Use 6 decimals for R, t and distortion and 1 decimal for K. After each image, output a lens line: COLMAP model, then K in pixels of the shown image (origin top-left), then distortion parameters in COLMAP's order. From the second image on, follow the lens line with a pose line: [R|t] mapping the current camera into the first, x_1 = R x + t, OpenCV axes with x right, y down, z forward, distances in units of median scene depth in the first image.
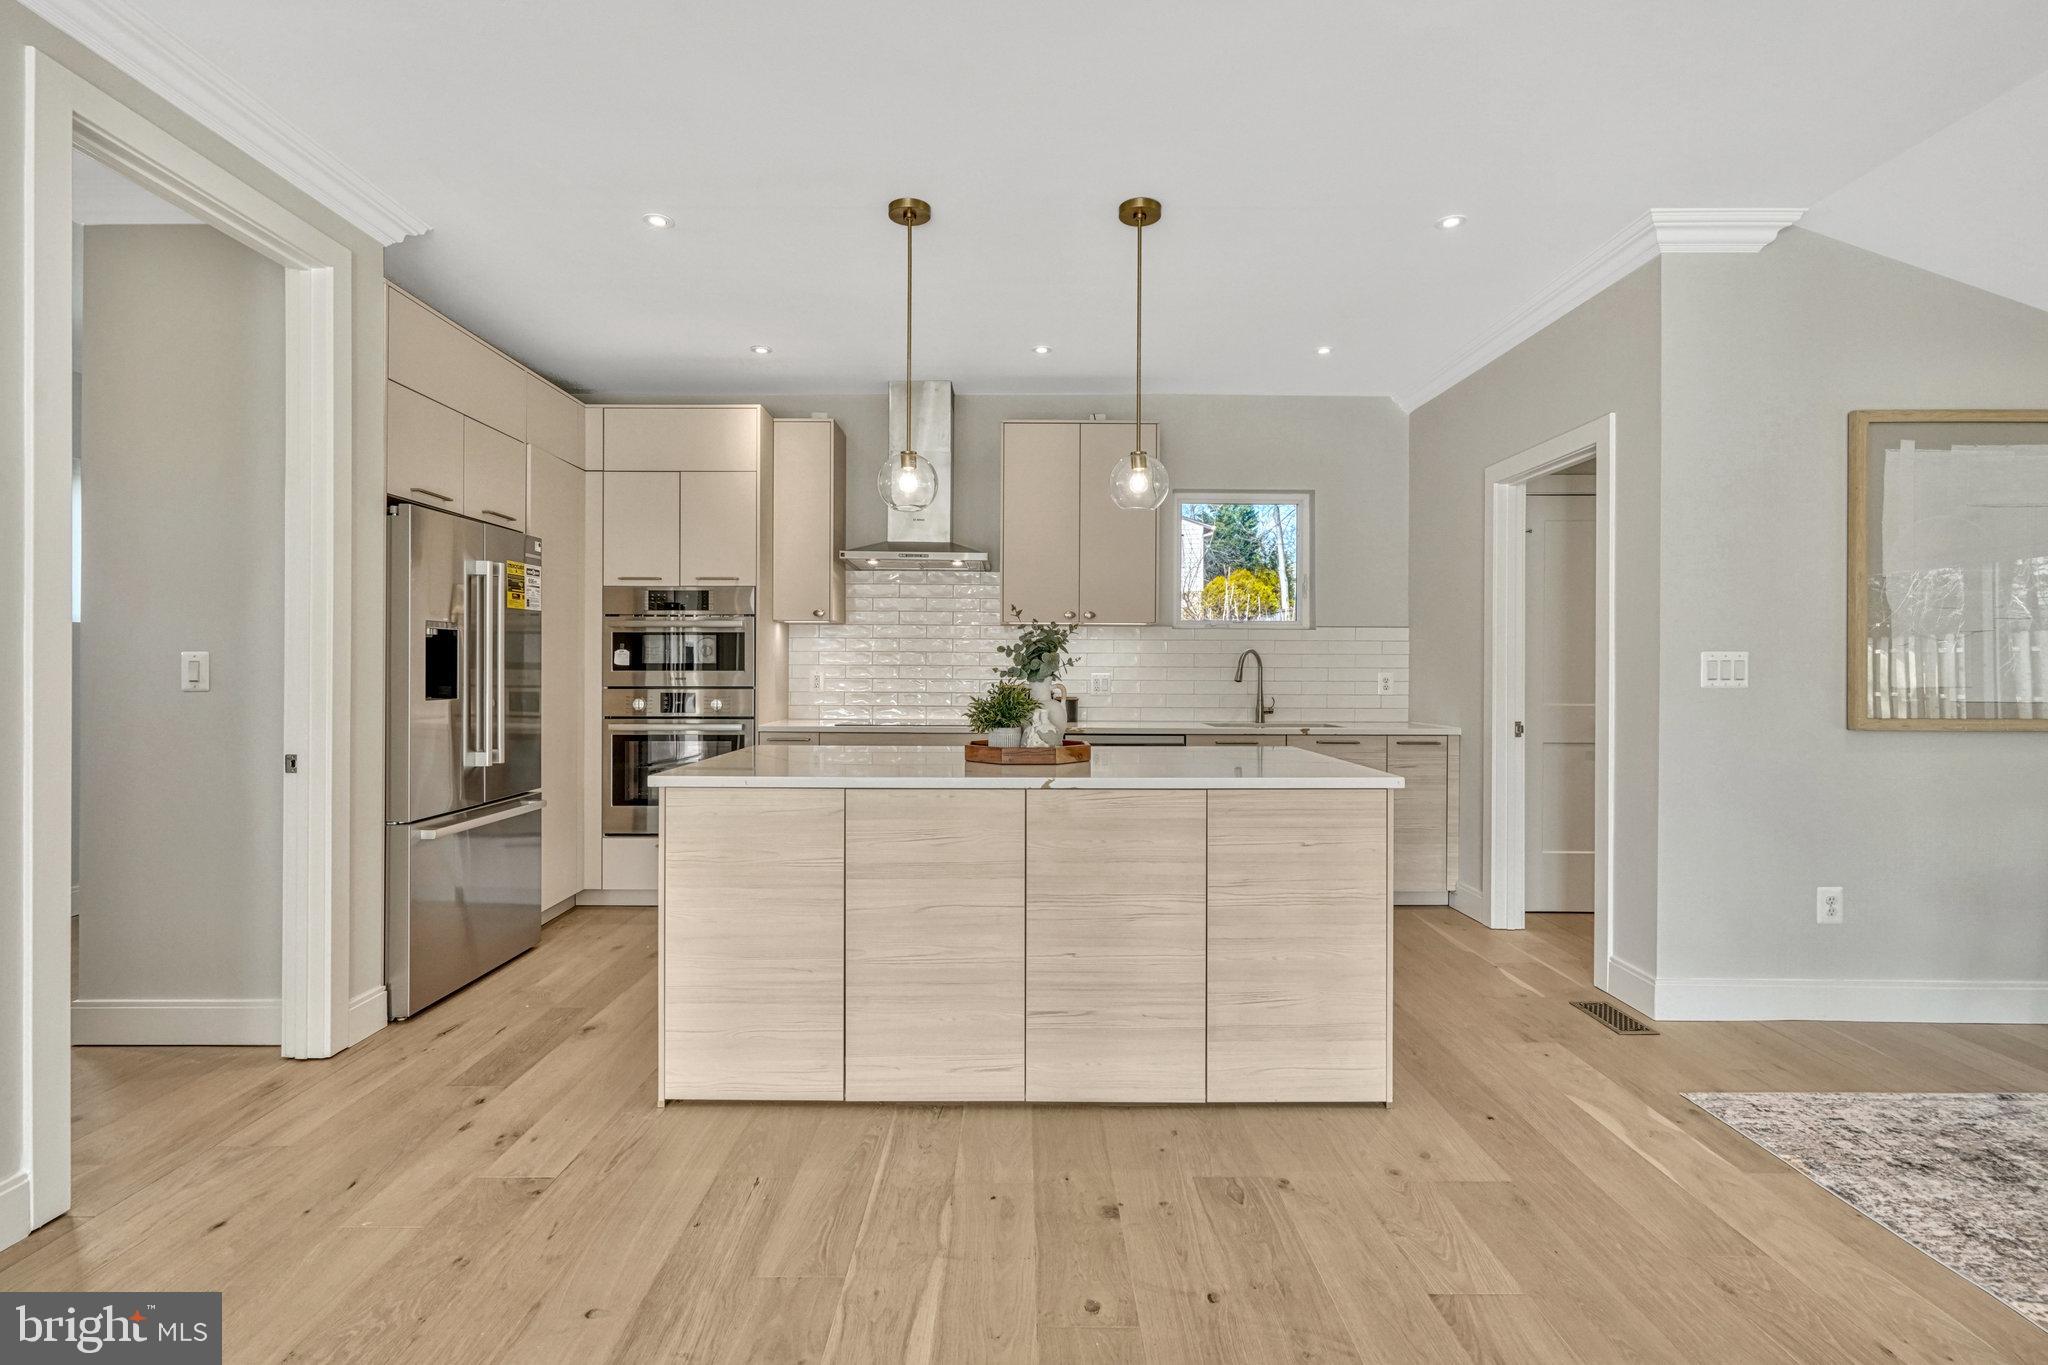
lens RADIAL K [[968.8, 0, 1026.0], [0, 968.8, 670.0], [0, 0, 1]] dist [-0.002373, -0.000053]
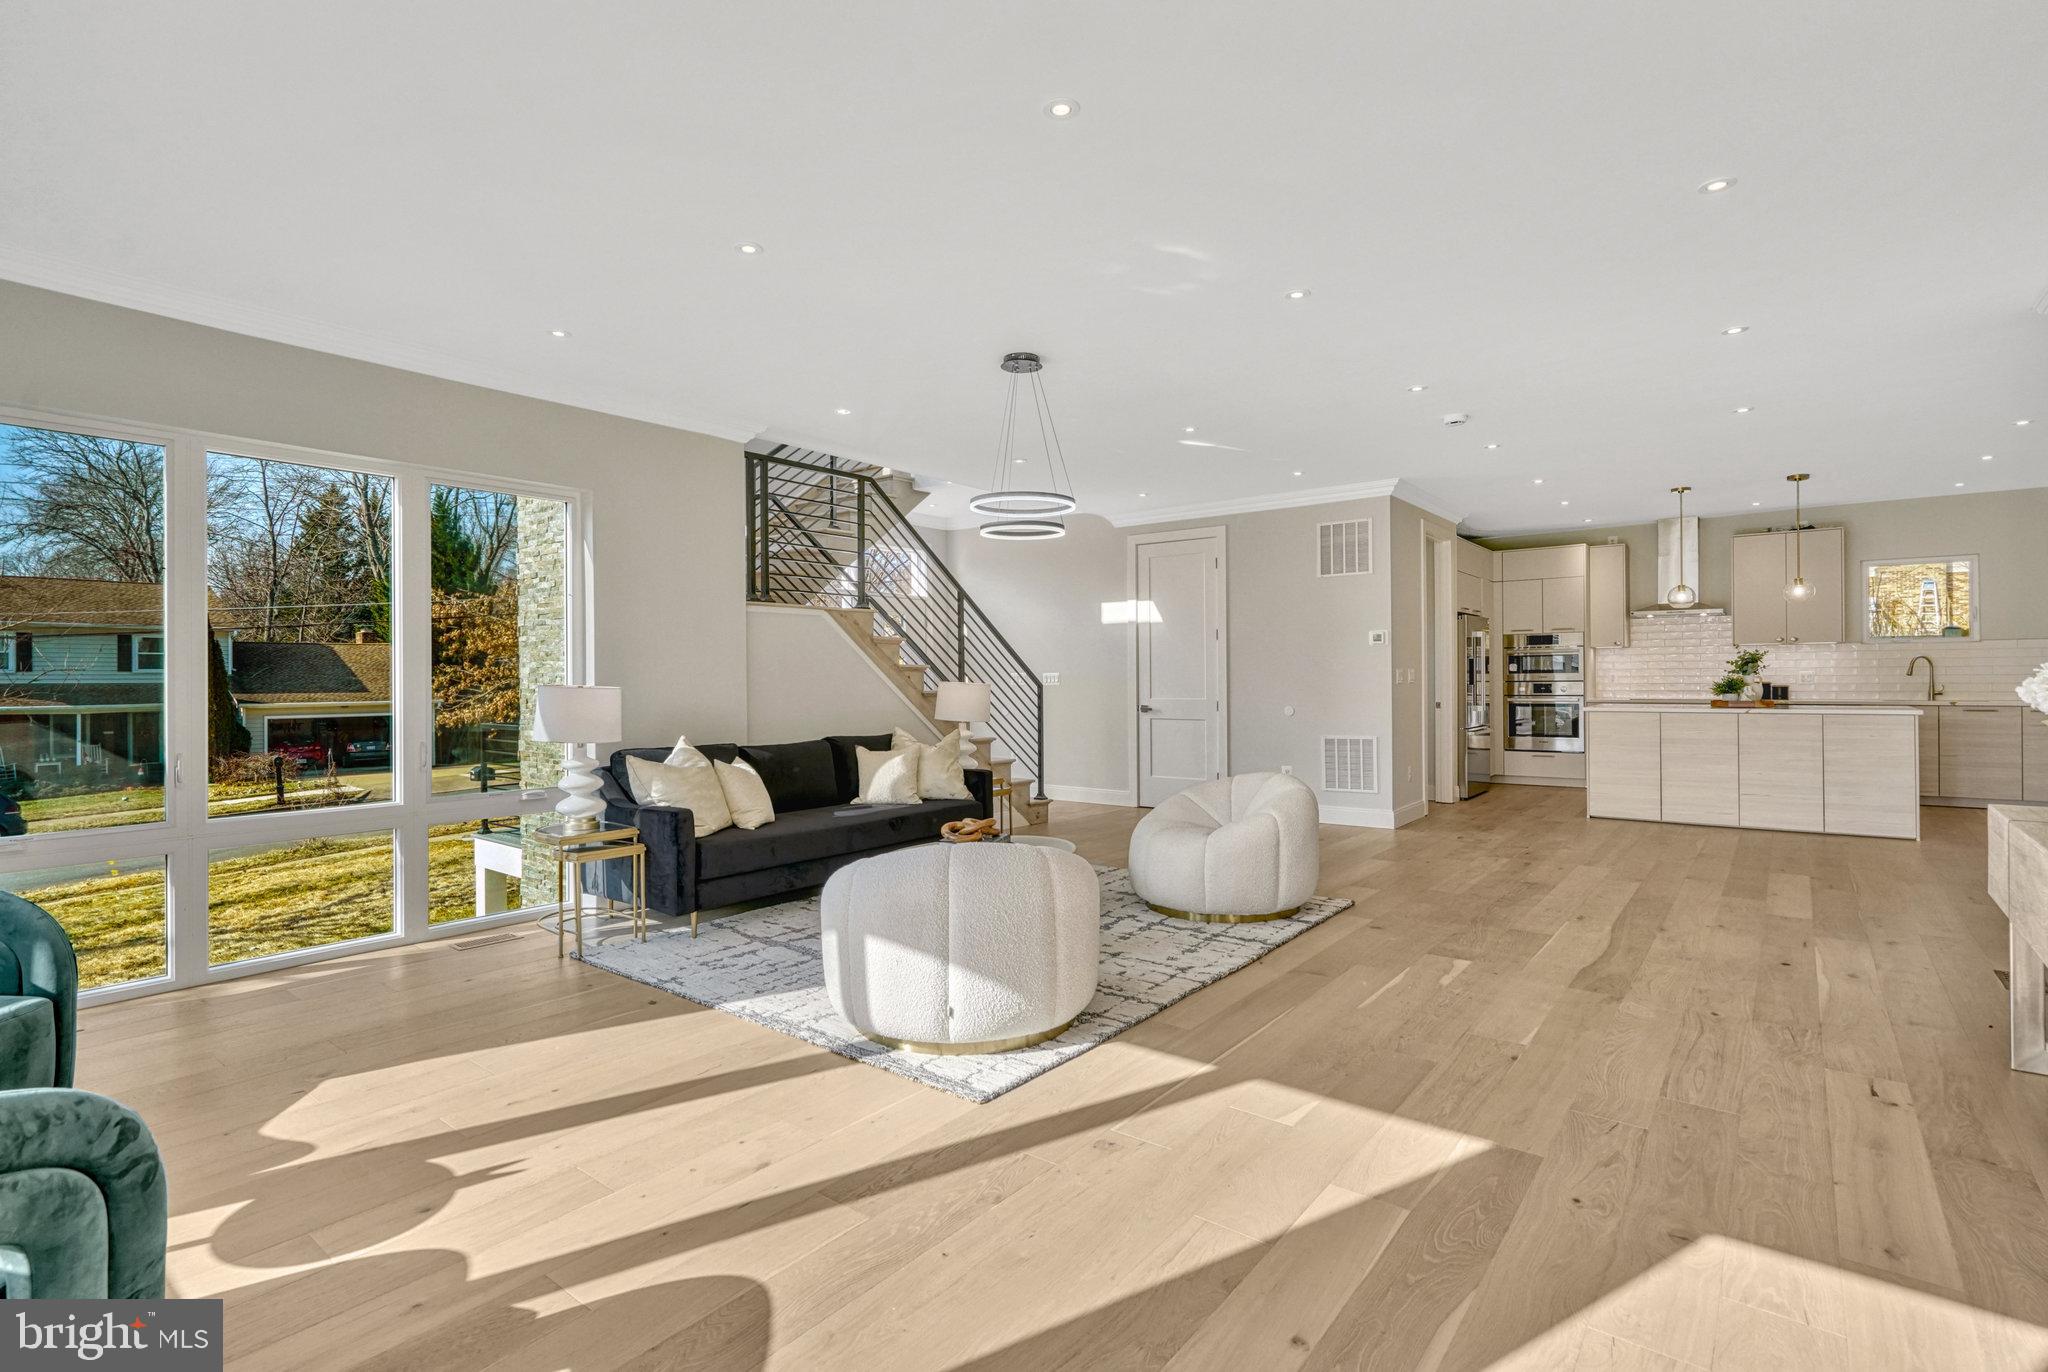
lens RADIAL K [[968.8, 0, 1011.9], [0, 968.8, 681.6], [0, 0, 1]] dist [-0.002373, -0.000053]
pose [[0.776202, -0.008009, -0.630433, 0.109920], [0.012848, 0.999913, 0.003116, -0.003231], [0.630353, -0.010518, 0.776237, -2.034404]]
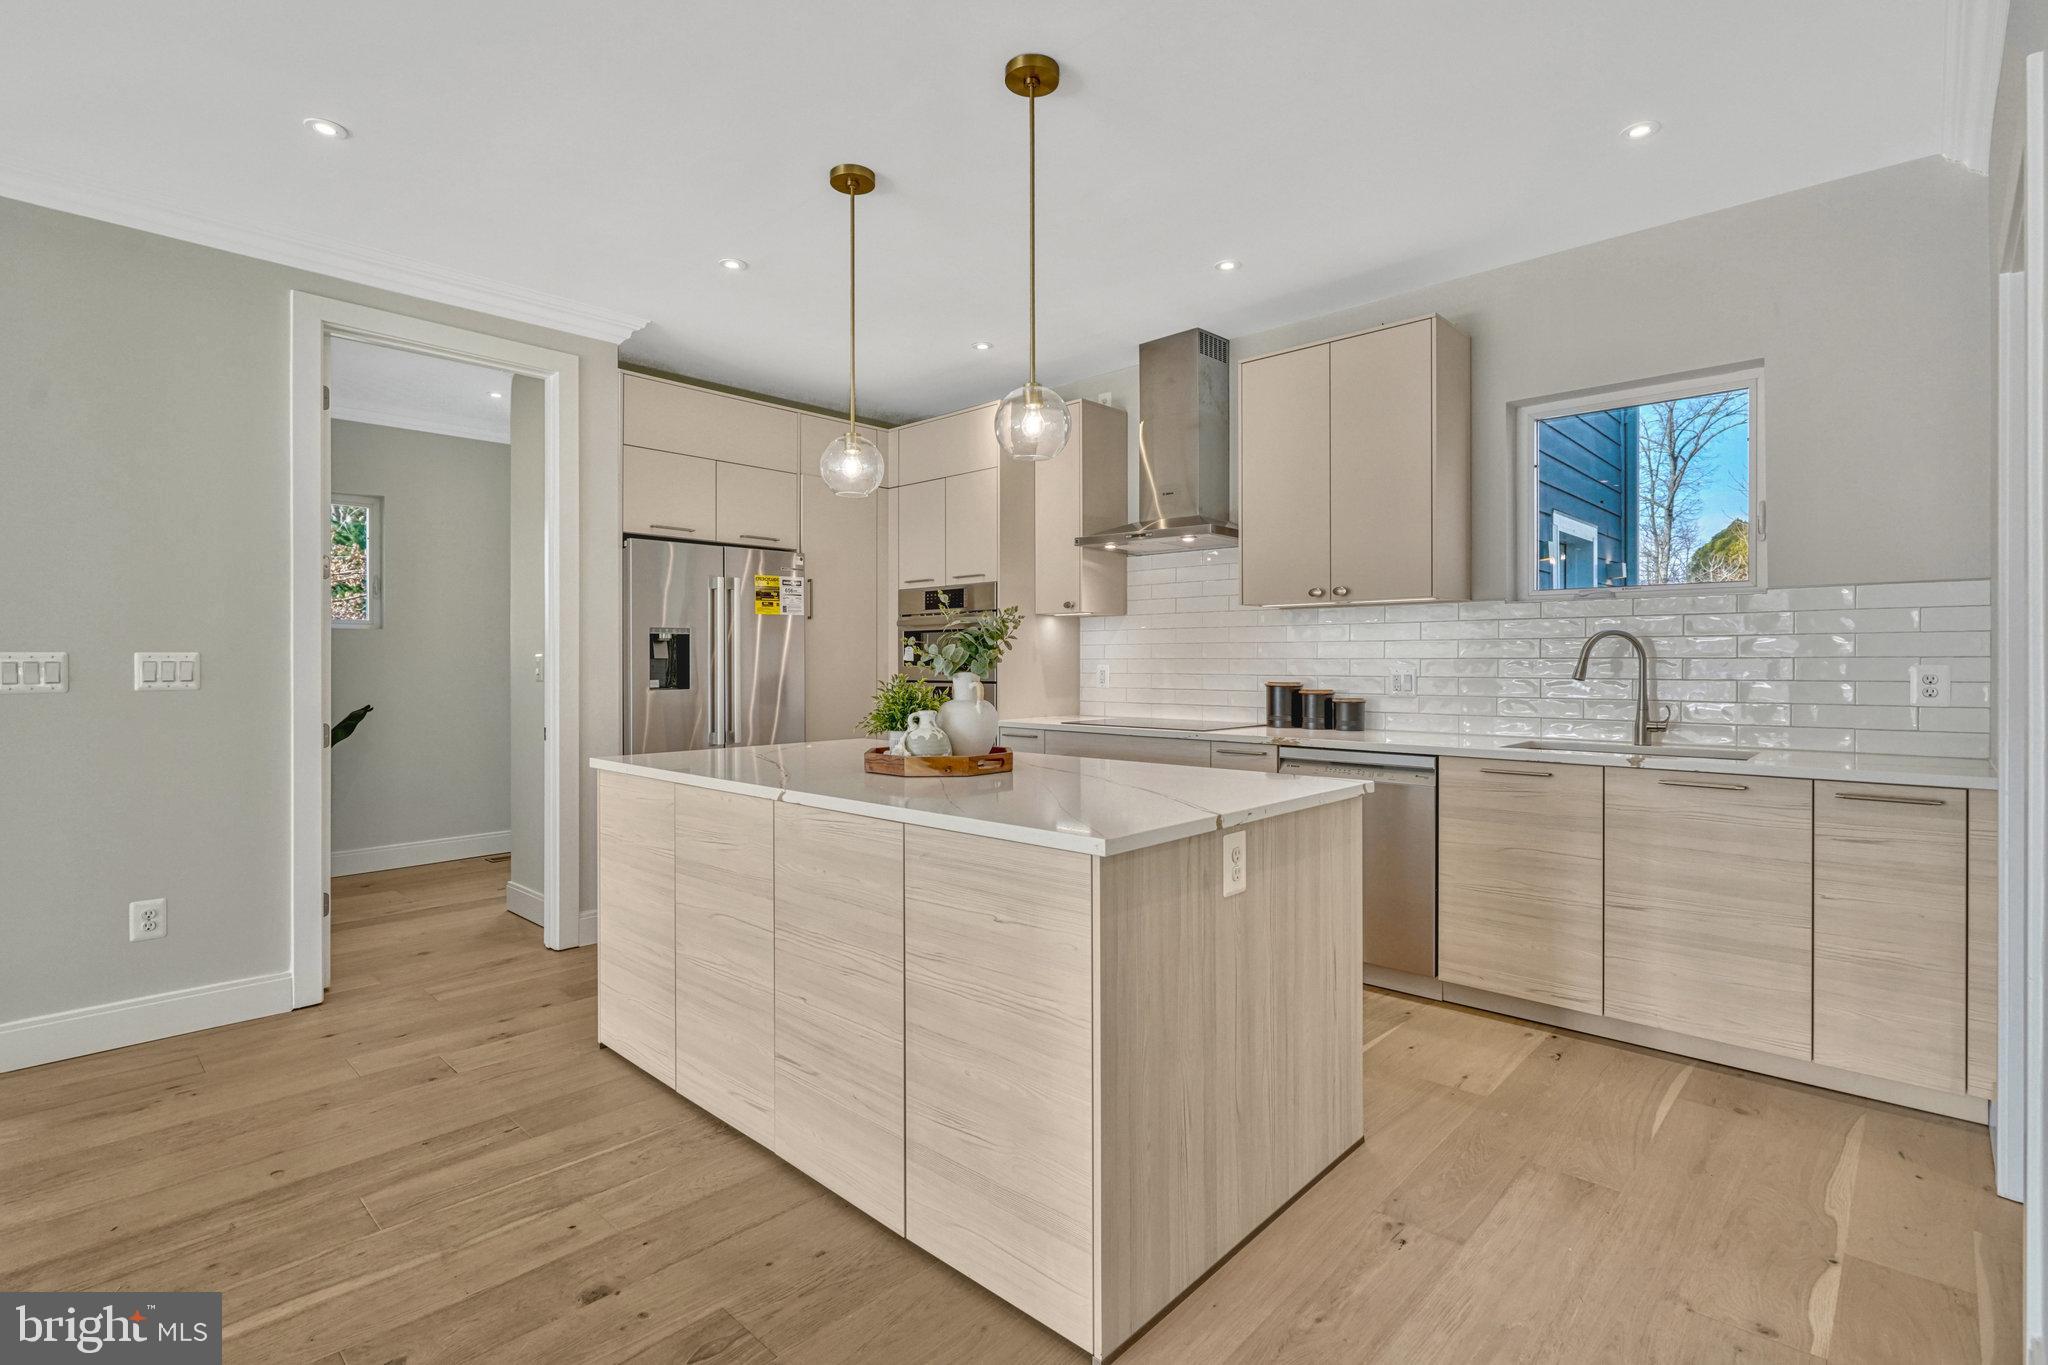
lens RADIAL K [[968.8, 0, 1020.0], [0, 968.8, 663.4], [0, 0, 1]] dist [-0.002373, -0.000053]
pose [[0.718385, -0.004285, -0.695633, 0.644281], [0.004203, 0.999990, -0.001820, 0.000726], [0.695633, -0.001616, 0.718395, 0.432659]]
